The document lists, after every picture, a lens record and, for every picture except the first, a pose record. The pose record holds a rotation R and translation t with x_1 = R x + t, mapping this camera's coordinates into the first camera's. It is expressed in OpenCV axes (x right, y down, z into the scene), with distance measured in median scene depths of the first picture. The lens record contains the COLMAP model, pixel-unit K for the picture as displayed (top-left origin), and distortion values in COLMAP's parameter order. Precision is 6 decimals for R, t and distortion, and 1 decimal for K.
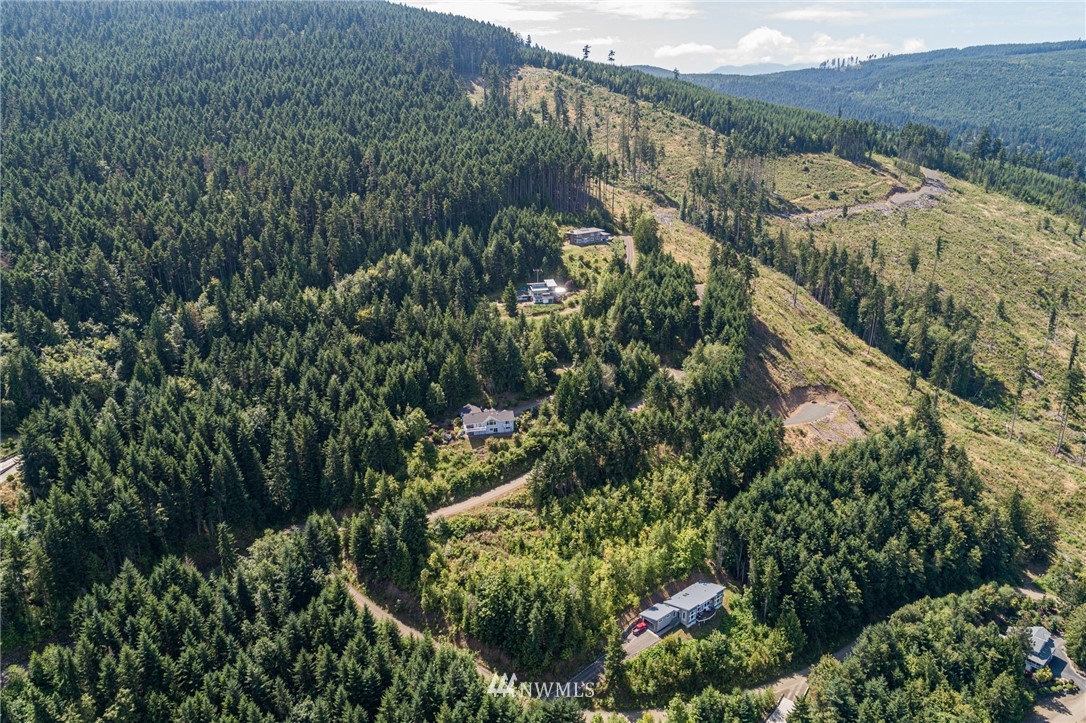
lens RADIAL K [[747.8, 0, 543.0], [0, 747.8, 361.5], [0, 0, 1]] dist [0.001319, 0.009878]
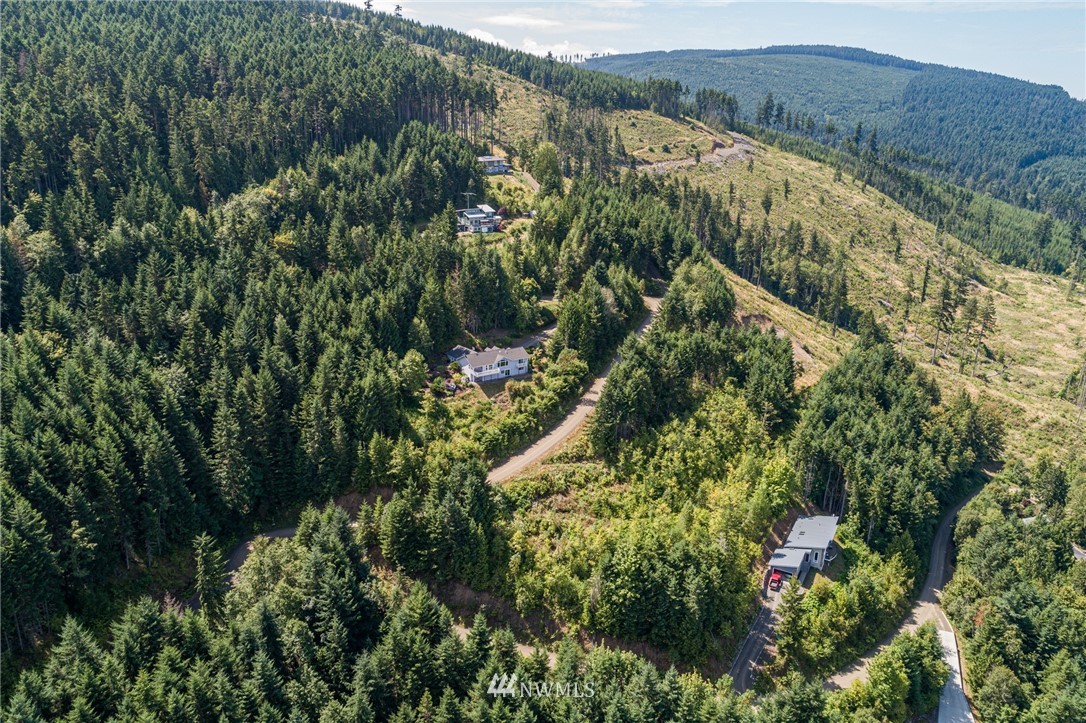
lens RADIAL K [[747.8, 0, 543.0], [0, 747.8, 361.5], [0, 0, 1]] dist [0.001319, 0.009878]
pose [[0.938504, -0.087156, 0.334088, -0.288174], [0.087055, 0.996086, 0.015304, 0.072712], [-0.334114, 0.014721, 0.942418, 0.268179]]
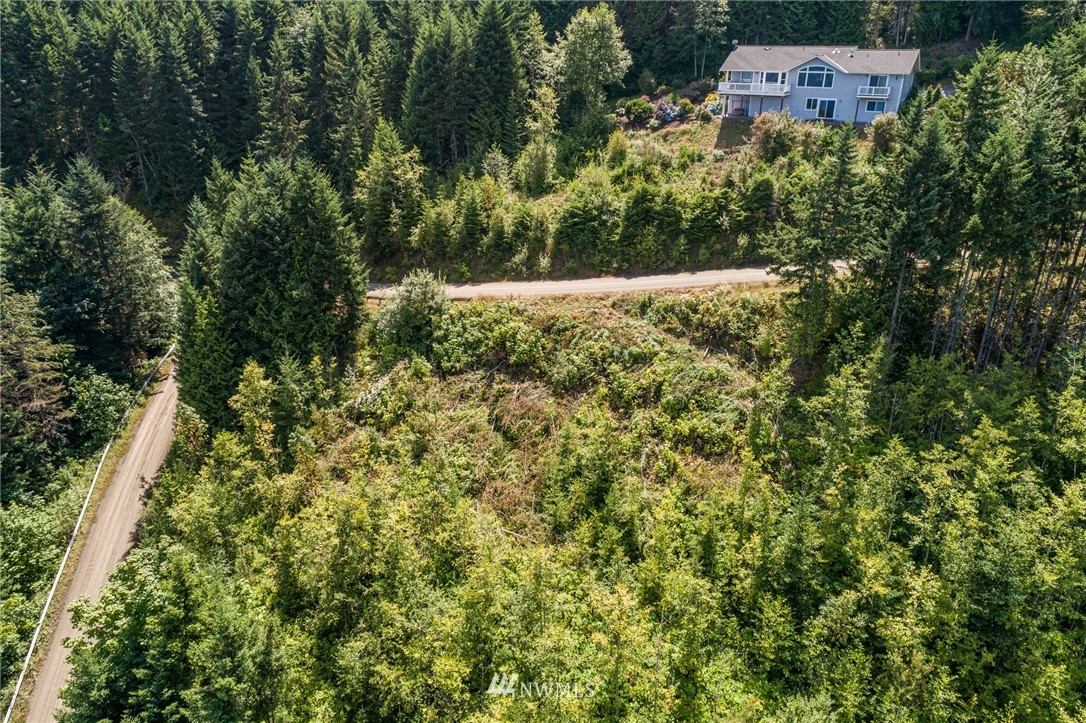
lens RADIAL K [[747.8, 0, 543.0], [0, 747.8, 361.5], [0, 0, 1]] dist [0.001319, 0.009878]
pose [[0.710941, 0.297745, -0.637111, 0.068945], [-0.223379, 0.954643, 0.196874, 0.153048], [0.666831, 0.002352, 0.745205, 0.731817]]
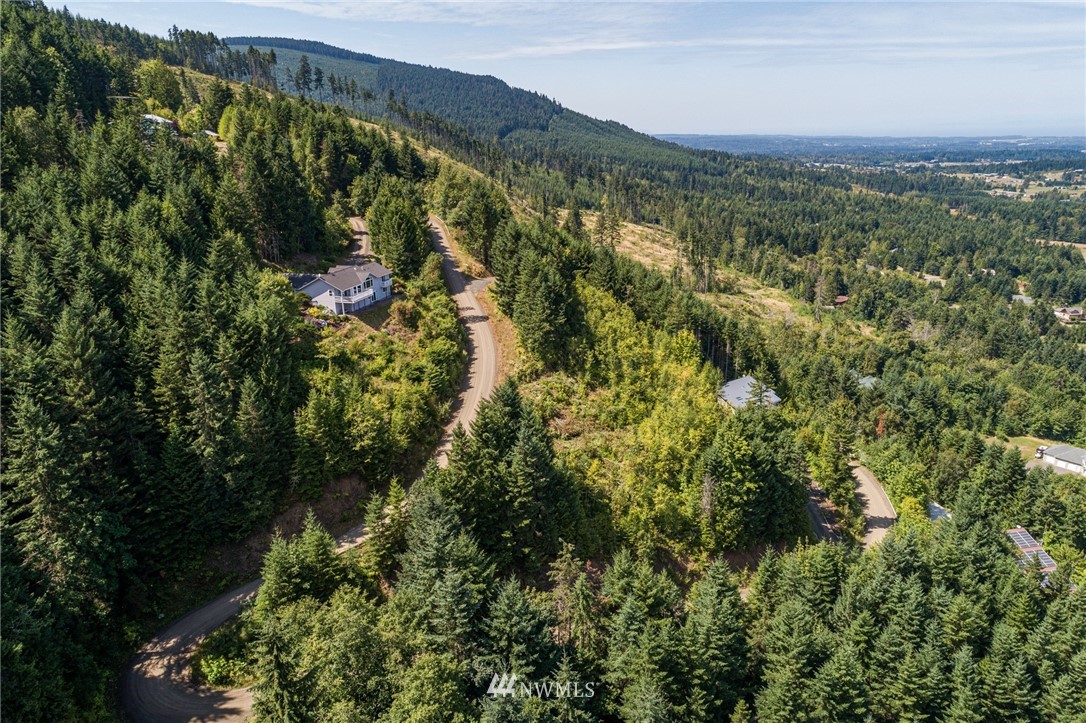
lens RADIAL K [[747.8, 0, 543.0], [0, 747.8, 361.5], [0, 0, 1]] dist [0.001319, 0.009878]
pose [[0.524828, -0.269913, 0.807281, -0.447414], [0.284872, 0.949401, 0.132231, 0.100980], [-0.802124, 0.160573, 0.575163, 0.614815]]
